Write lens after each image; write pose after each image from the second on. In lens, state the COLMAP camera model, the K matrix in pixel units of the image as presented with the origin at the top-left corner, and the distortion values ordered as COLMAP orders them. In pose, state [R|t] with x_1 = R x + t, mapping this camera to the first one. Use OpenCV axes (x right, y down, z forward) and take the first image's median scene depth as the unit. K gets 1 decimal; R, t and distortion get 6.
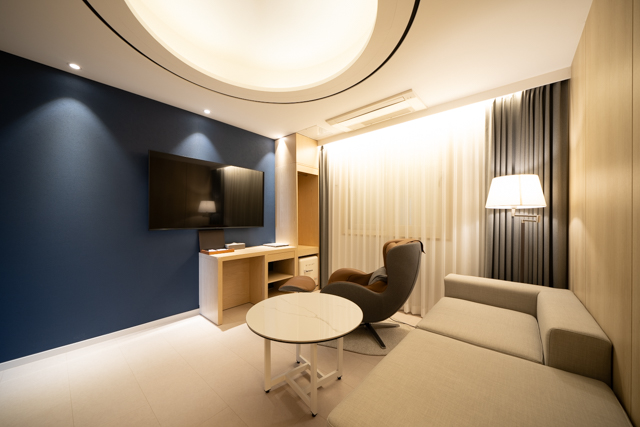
lens RADIAL K [[240.0, 0, 319.8], [0, 240.0, 221.9], [0, 0, 1]] dist [-0.000836, -0.000147]
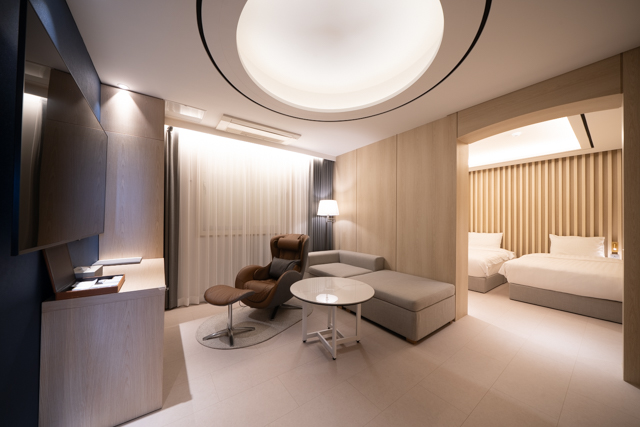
lens RADIAL K [[218.0, 0, 316.7], [0, 218.0, 217.8], [0, 0, 1]] dist [-0.010214, 0.000127]
pose [[0.210166, 0.008012, 0.977633, -0.797352], [0.003049, 0.999956, -0.008850, -0.013577], [-0.977661, 0.004841, 0.210133, 0.524502]]
